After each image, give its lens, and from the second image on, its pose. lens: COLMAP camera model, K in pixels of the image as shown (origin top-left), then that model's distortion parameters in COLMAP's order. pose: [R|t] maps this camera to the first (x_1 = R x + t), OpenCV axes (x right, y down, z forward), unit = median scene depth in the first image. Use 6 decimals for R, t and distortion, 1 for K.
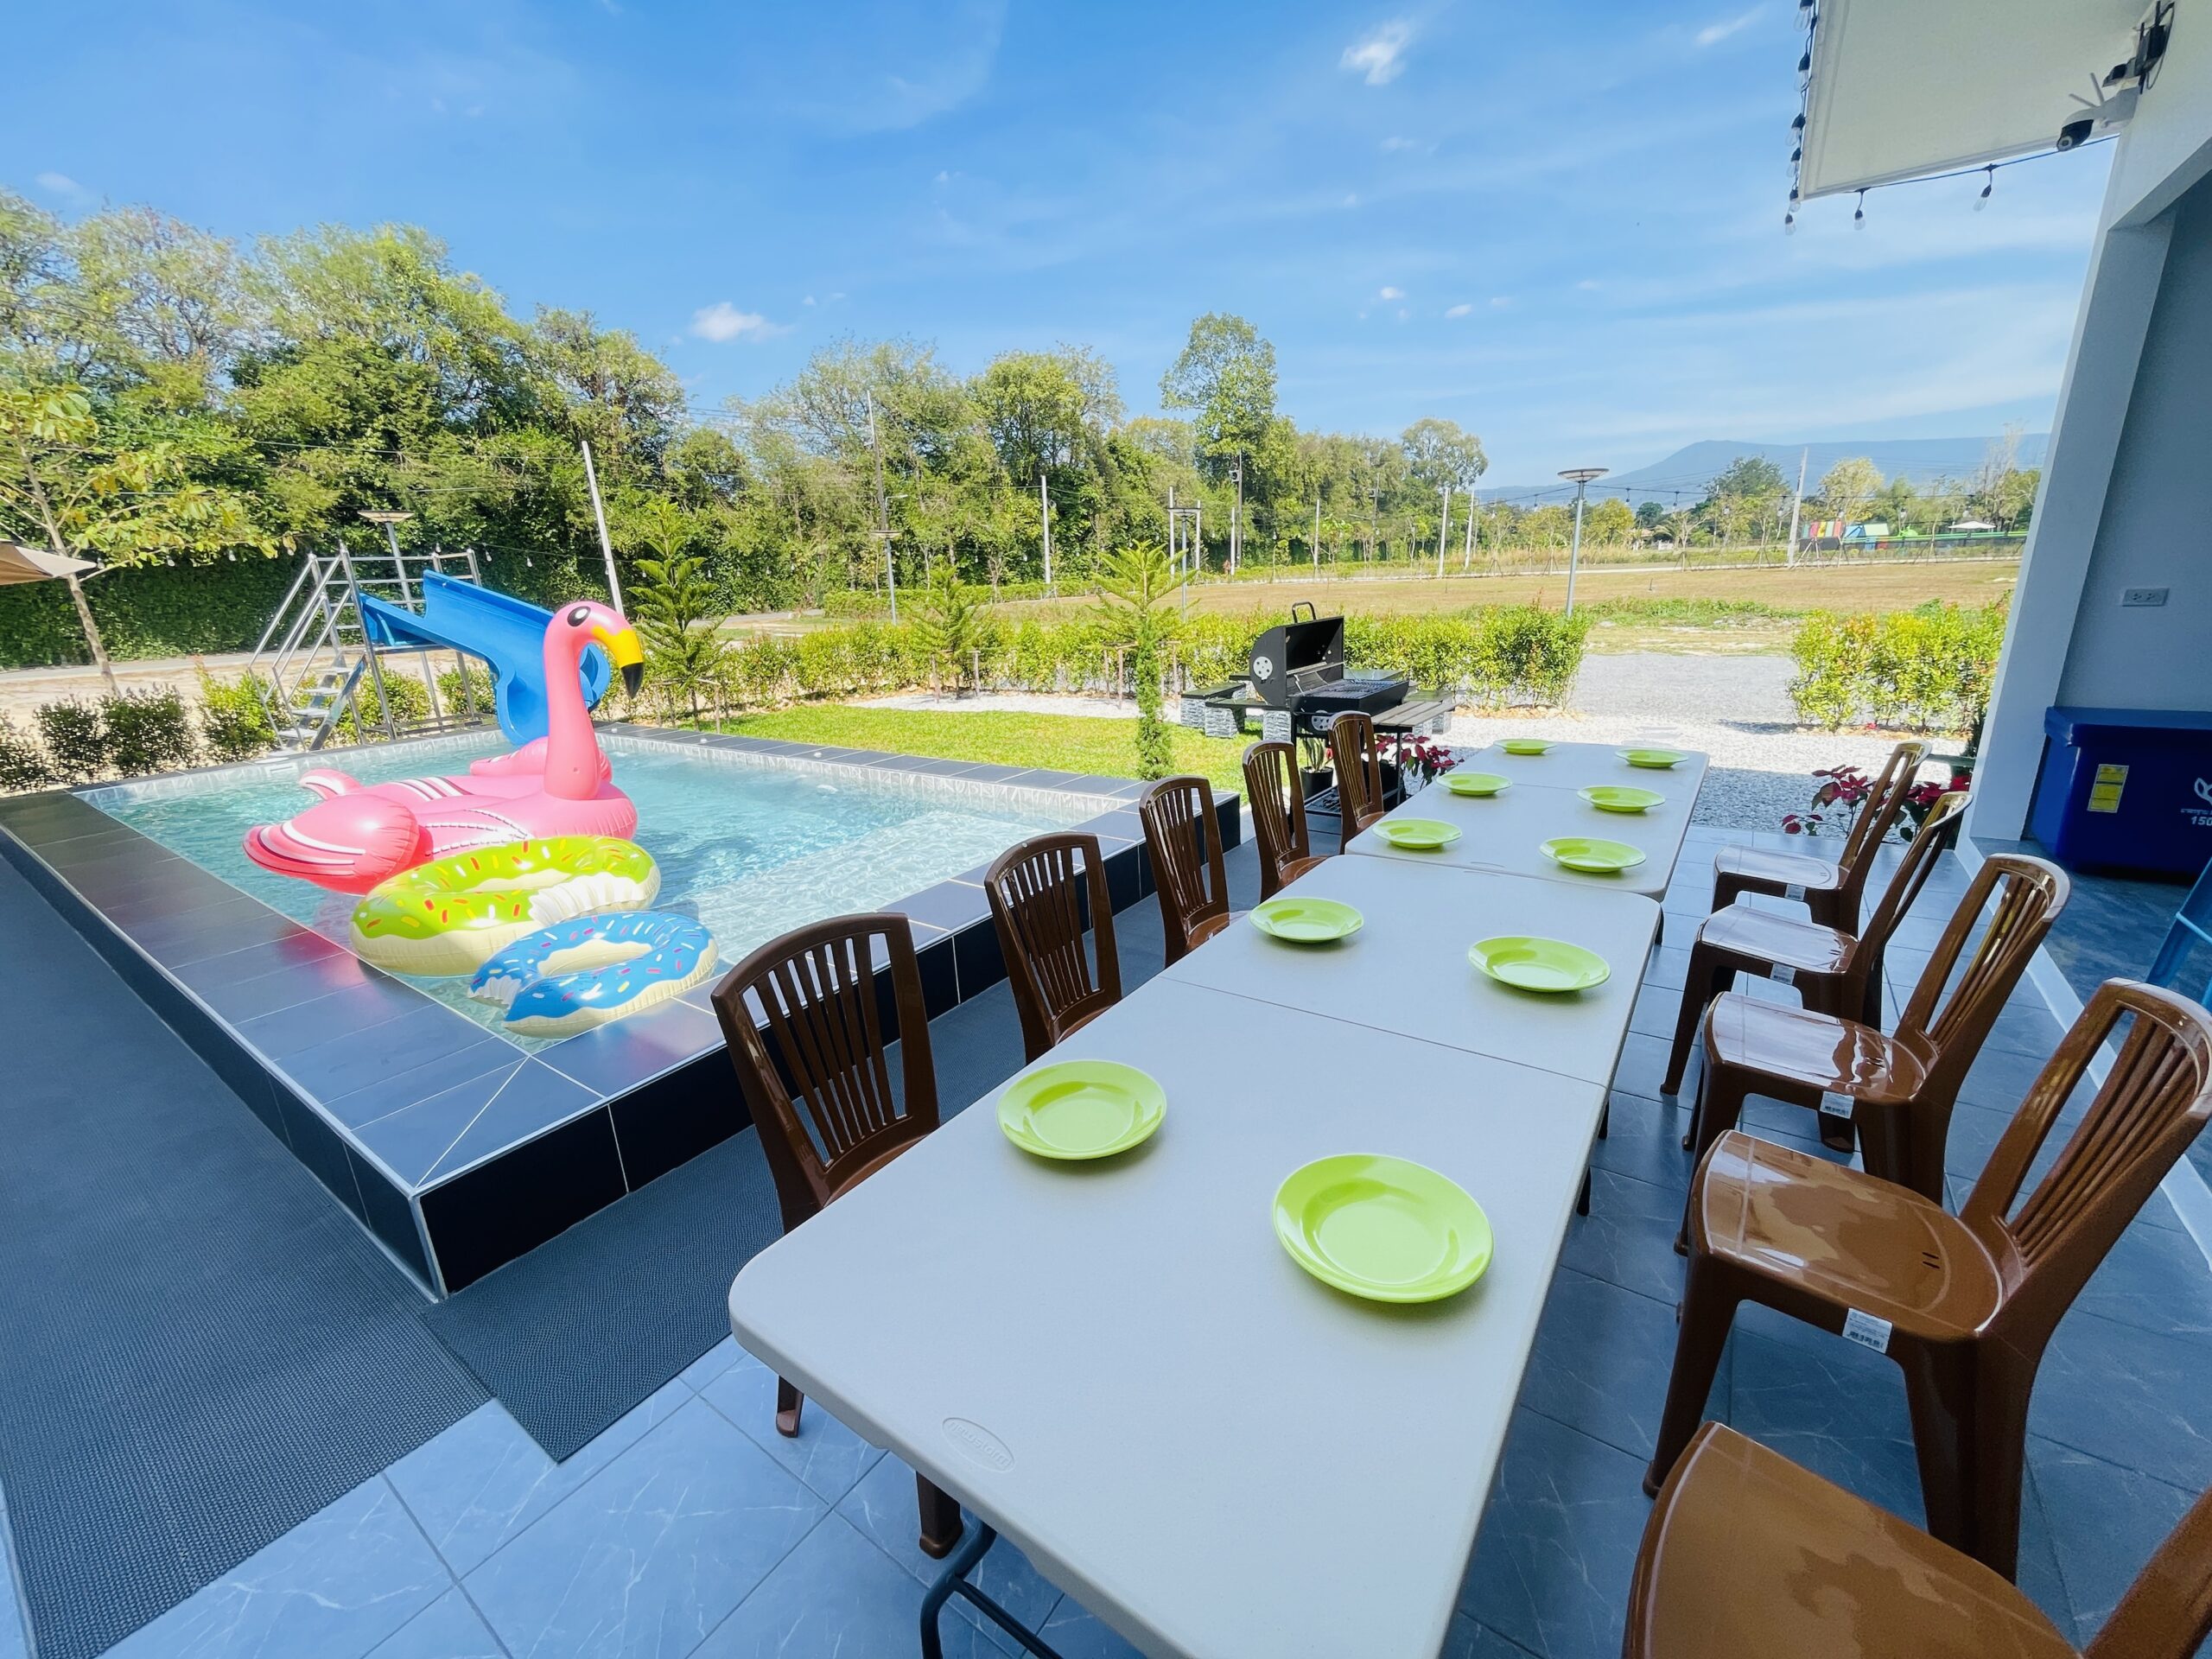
lens RADIAL K [[899.8, 0, 1115.5], [0, 899.8, 833.0], [0, 0, 1]] dist [-0.003929, 0.000569]
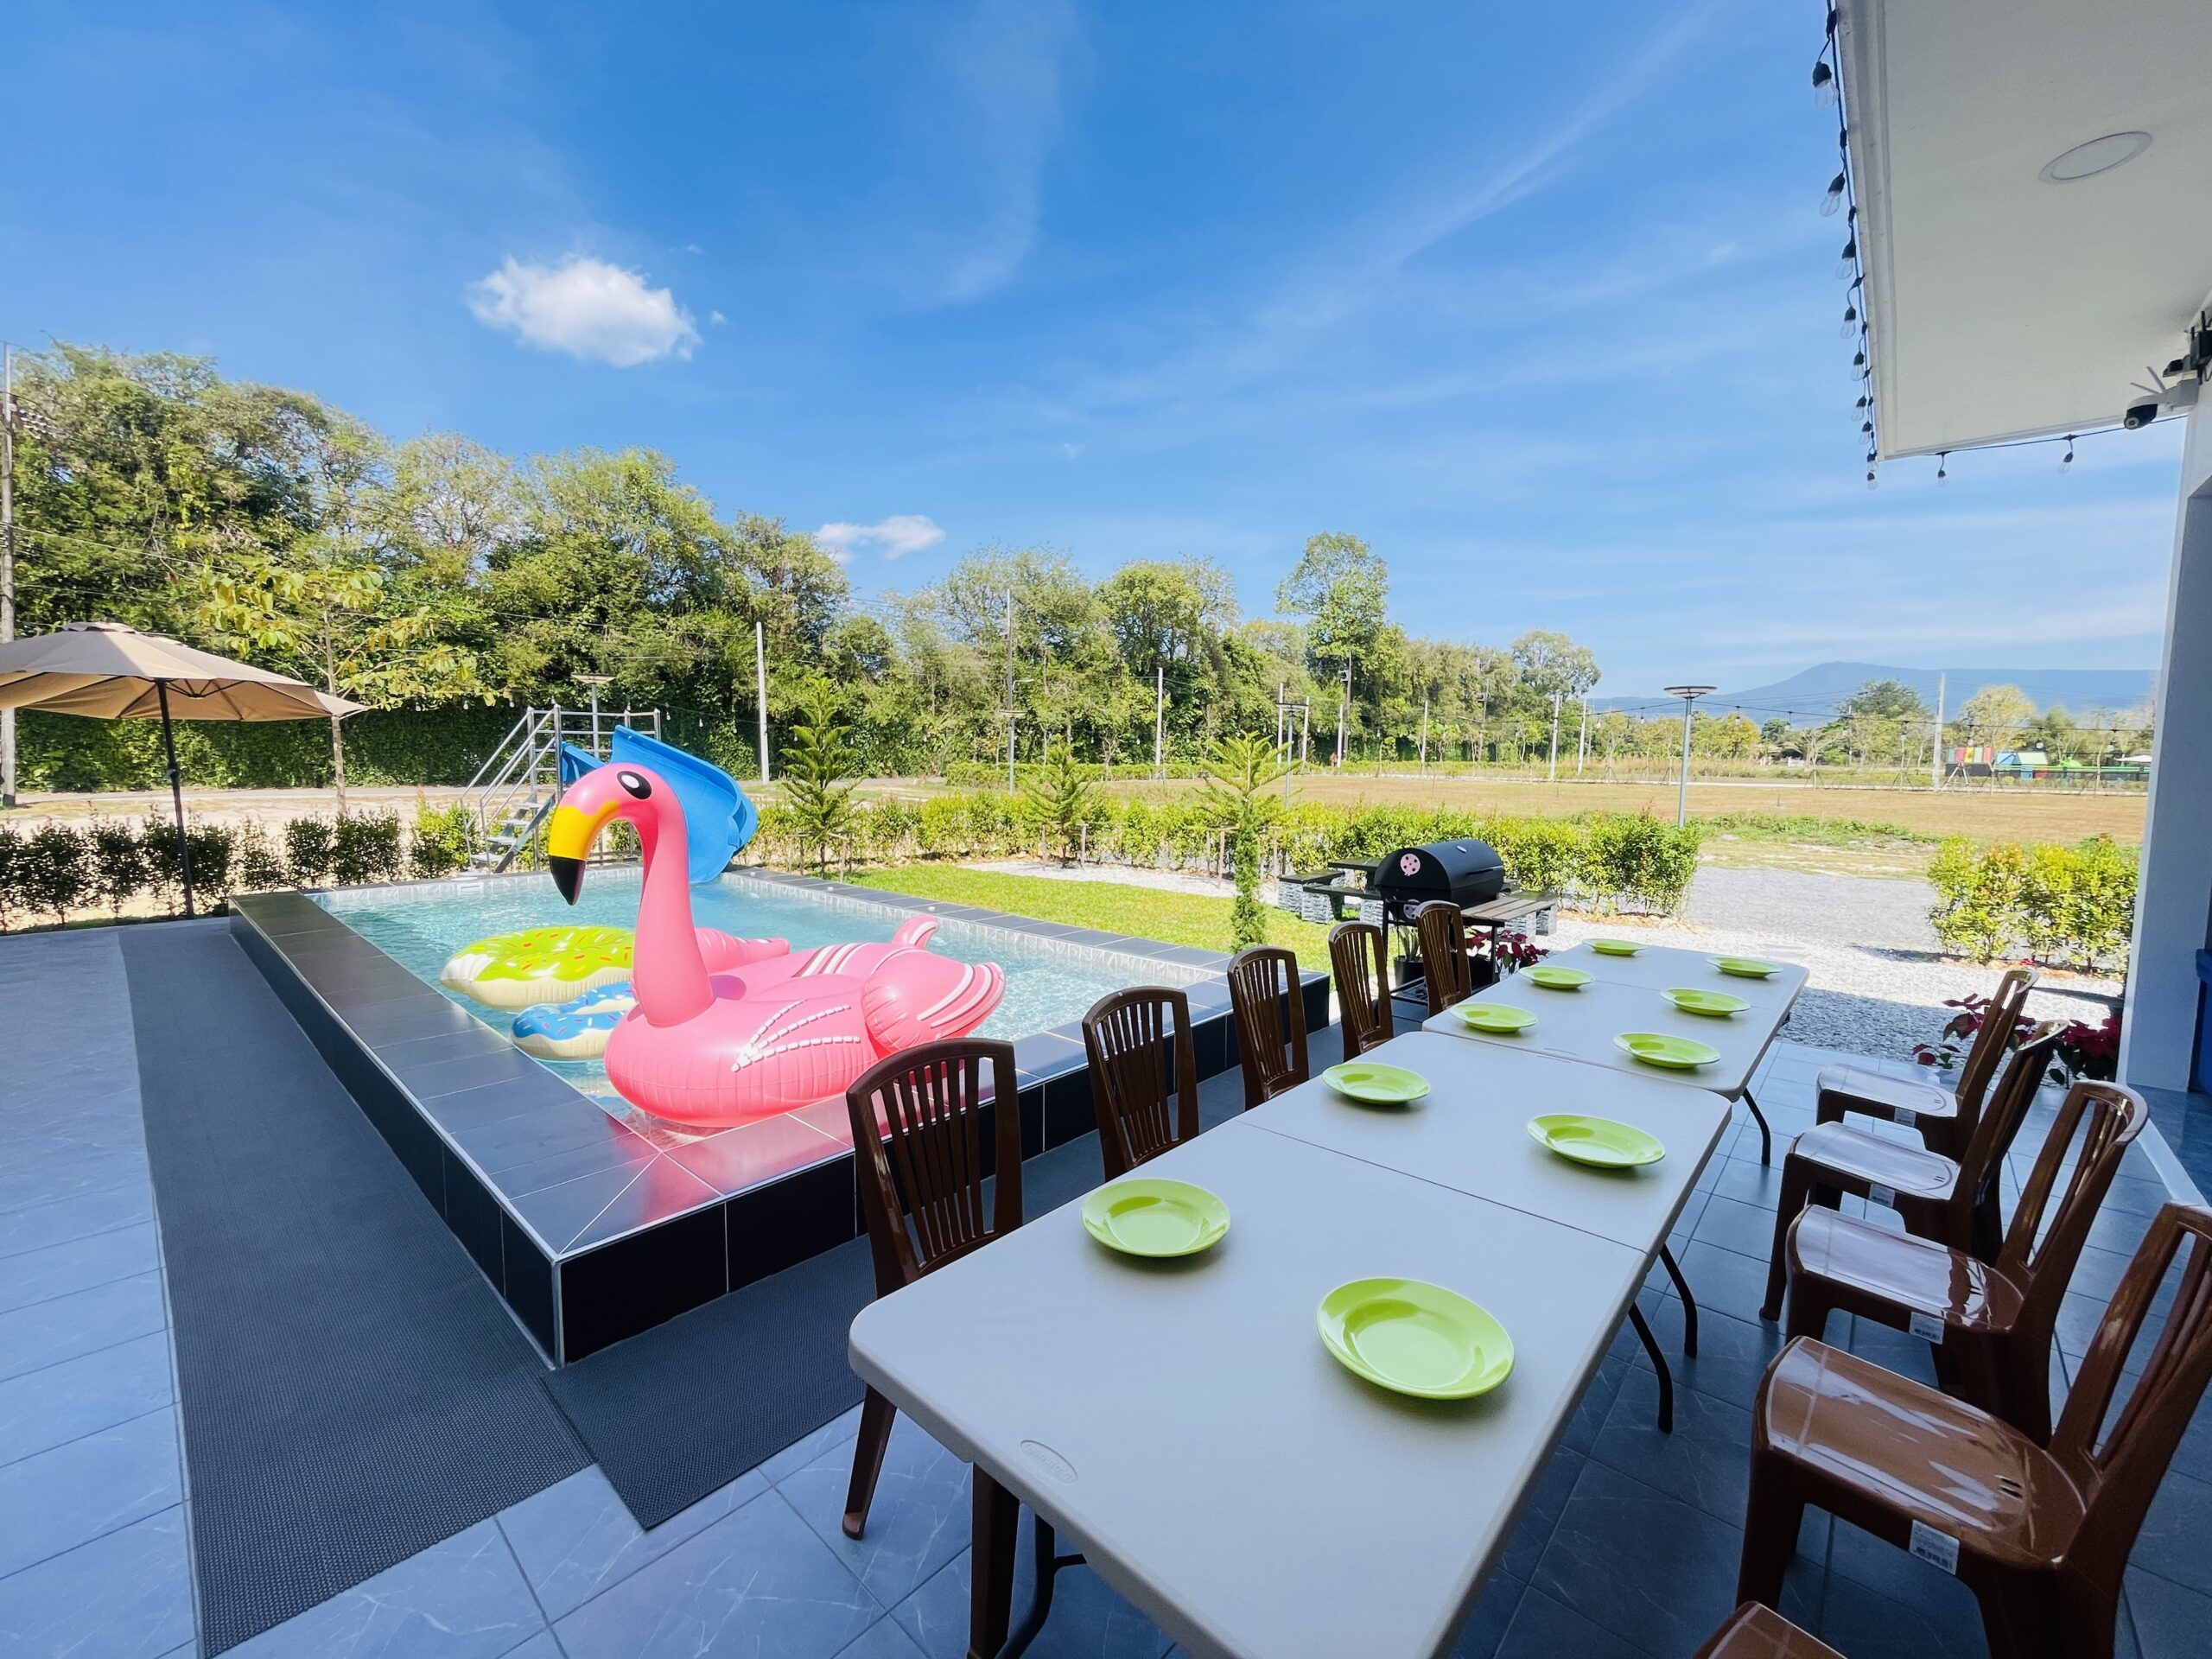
lens RADIAL K [[899.8, 0, 1114.6], [0, 899.8, 827.7], [0, 0, 1]] dist [-0.003929, 0.000569]
pose [[0.991414, 0.062180, -0.115033, 0.000354], [-0.084030, 0.976972, -0.196126, 0.001767], [0.100188, 0.204108, 0.973808, -0.006964]]
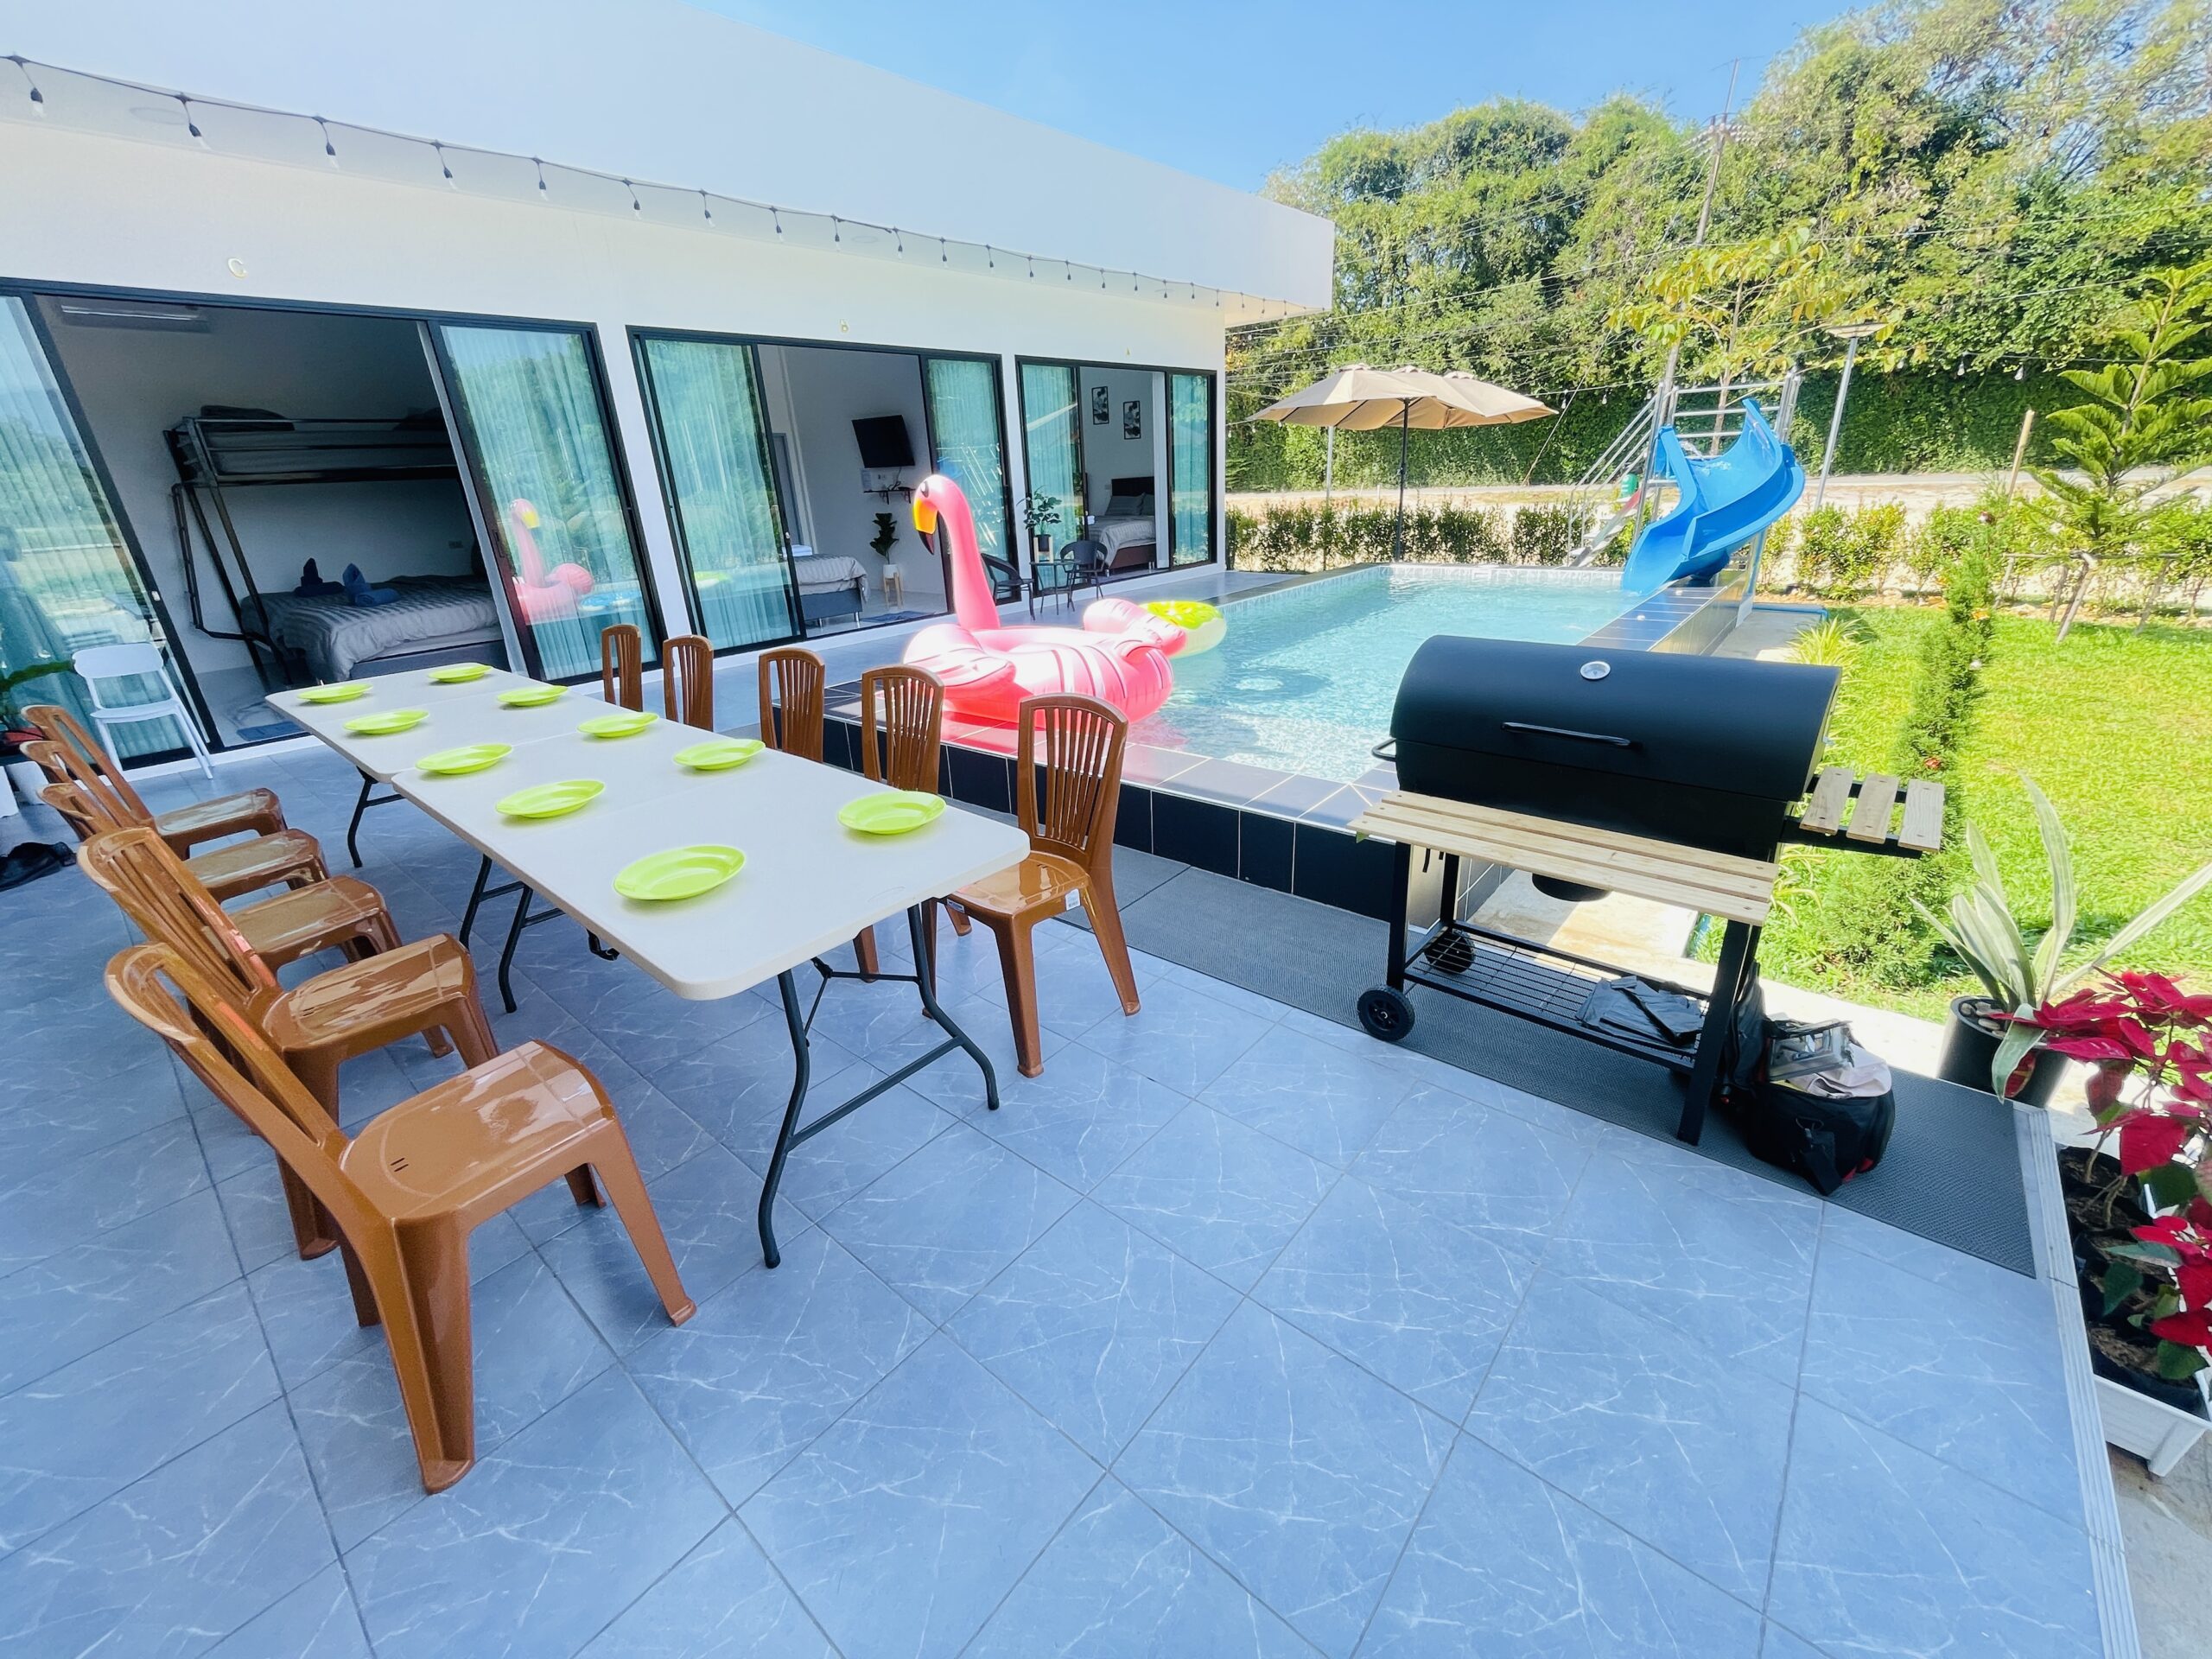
lens RADIAL K [[899.8, 0, 1106.4], [0, 899.8, 833.3], [0, 0, 1]] dist [-0.003929, 0.000569]
pose [[-0.088748, 0.415781, -0.905124, 1.307596], [-0.228803, 0.875901, 0.424791, -0.505020], [0.969419, 0.244794, 0.017398, 1.589500]]
